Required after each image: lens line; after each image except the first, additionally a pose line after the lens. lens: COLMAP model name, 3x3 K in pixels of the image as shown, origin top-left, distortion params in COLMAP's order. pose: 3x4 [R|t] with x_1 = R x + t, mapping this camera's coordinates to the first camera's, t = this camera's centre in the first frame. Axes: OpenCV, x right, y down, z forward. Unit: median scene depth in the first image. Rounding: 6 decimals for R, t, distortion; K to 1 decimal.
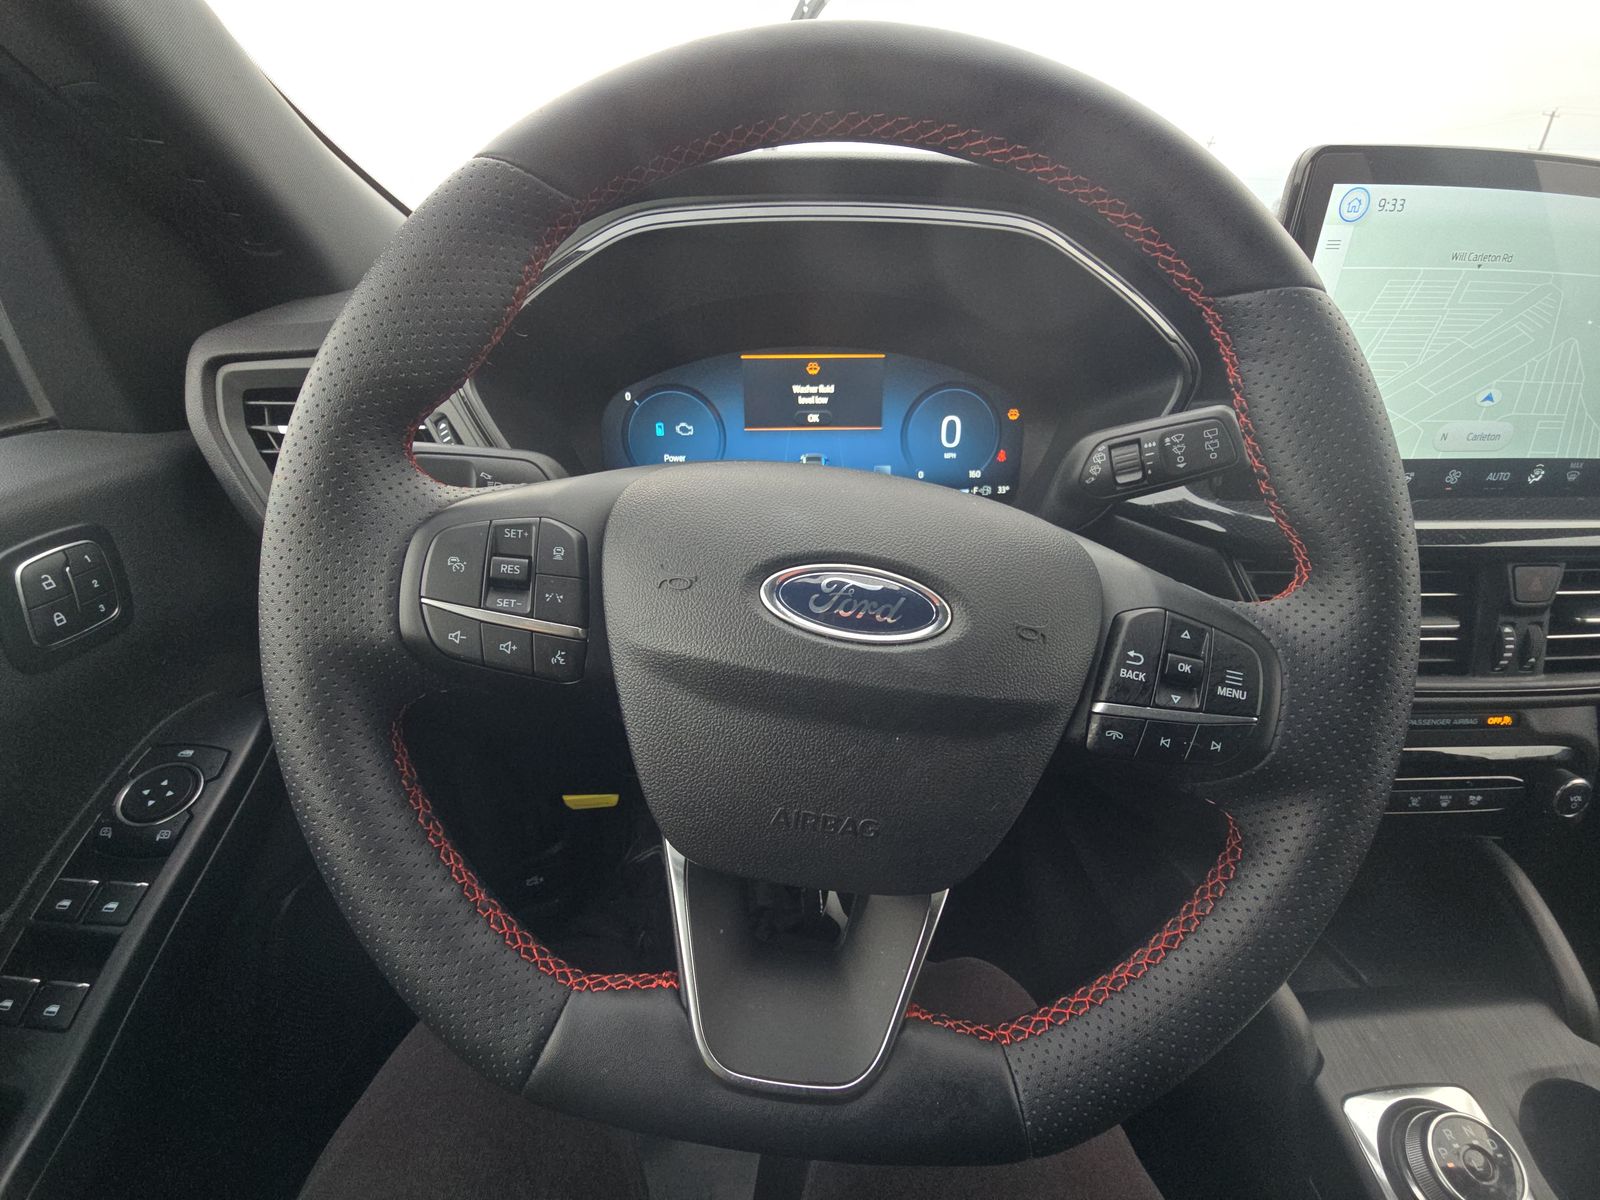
lens RADIAL K [[626.3, 0, 800.4], [0, 626.3, 583.9], [0, 0, 1]] dist [0.015319, -0.011632]
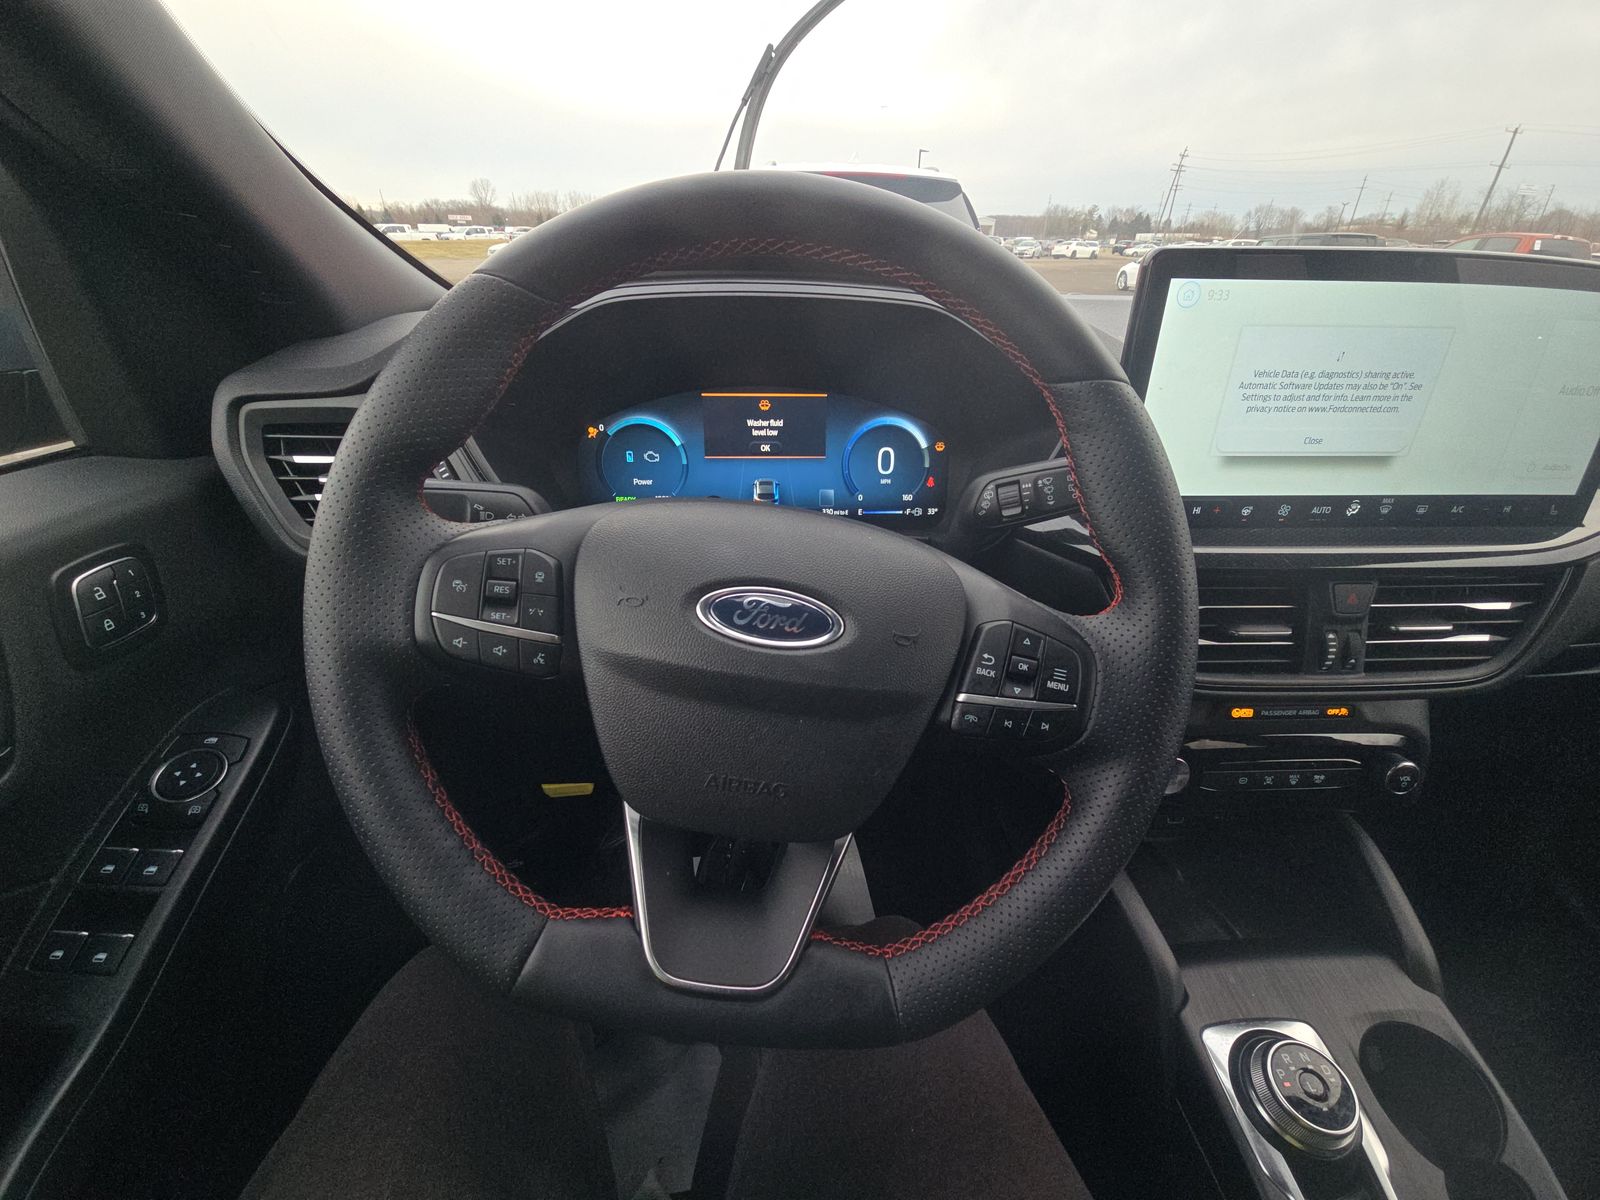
lens RADIAL K [[626.3, 0, 800.4], [0, 626.3, 583.9], [0, 0, 1]] dist [0.015319, -0.011632]
pose [[0.999584, 0.004806, 0.028422, 0.101391], [-0.004846, 0.999987, 0.001340, -0.036022], [-0.028415, -0.001477, 0.999595, -0.272616]]
